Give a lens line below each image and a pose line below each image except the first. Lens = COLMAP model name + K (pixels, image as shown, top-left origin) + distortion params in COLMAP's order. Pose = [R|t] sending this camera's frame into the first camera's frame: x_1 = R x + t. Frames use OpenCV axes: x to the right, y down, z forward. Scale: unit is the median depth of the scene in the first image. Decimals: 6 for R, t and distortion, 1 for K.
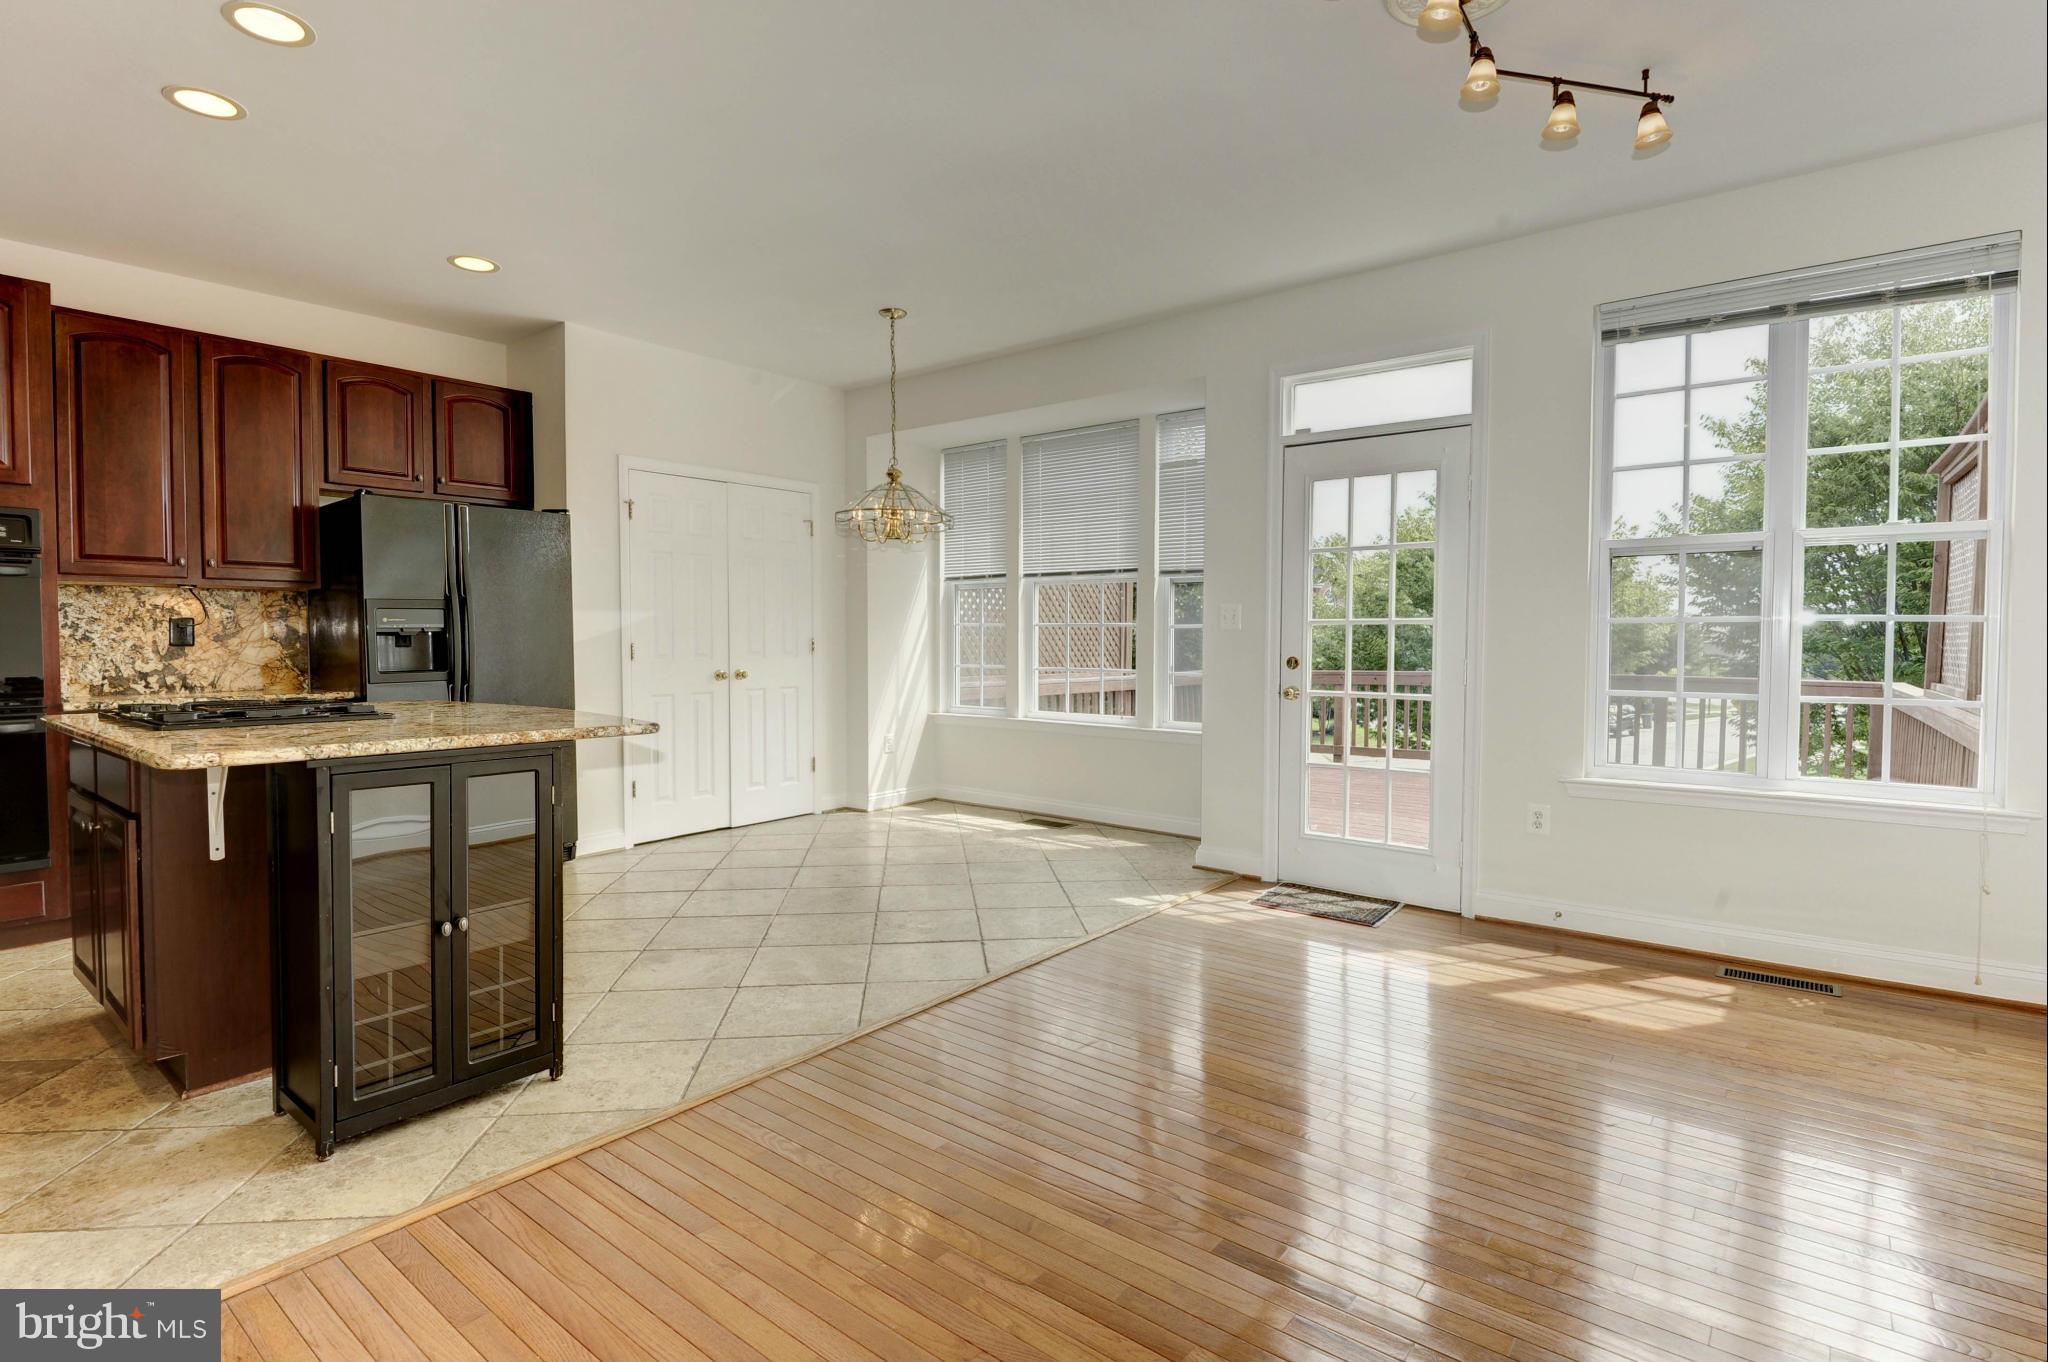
lens RADIAL K [[964.6, 0, 1019.8], [0, 964.6, 679.0], [0, 0, 1]] dist [-0.003503, -0.000870]
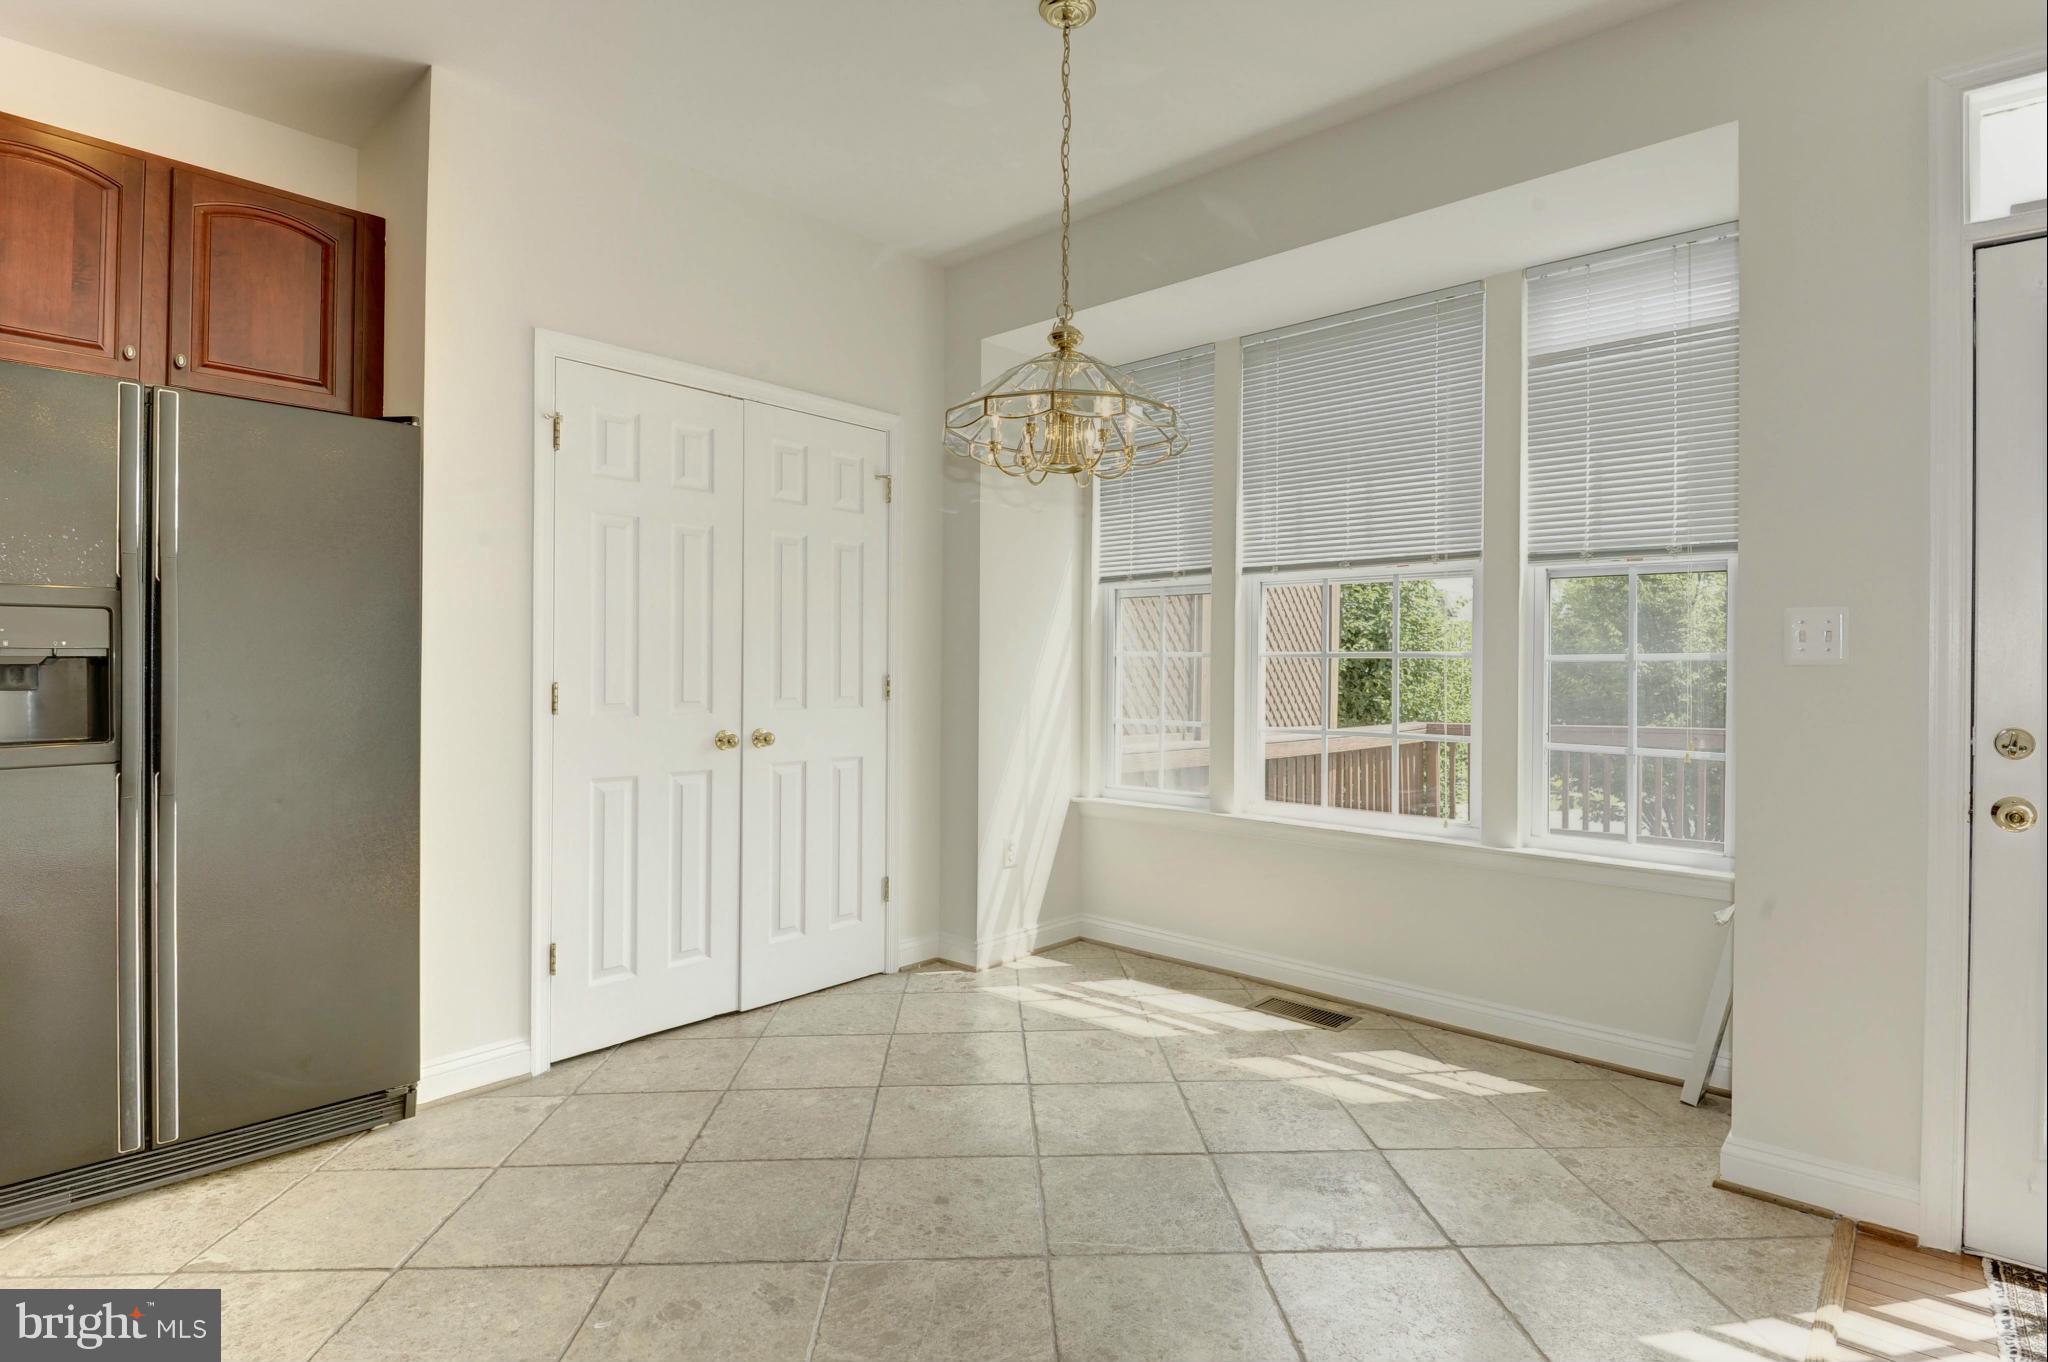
lens RADIAL K [[964.6, 0, 1027.7], [0, 964.6, 688.6], [0, 0, 1]] dist [-0.003503, -0.000870]
pose [[0.998416, 0.008615, -0.055595, -0.099755], [-0.010025, 0.999634, -0.025133, -0.020224], [0.055358, 0.025651, 0.998137, 0.429706]]
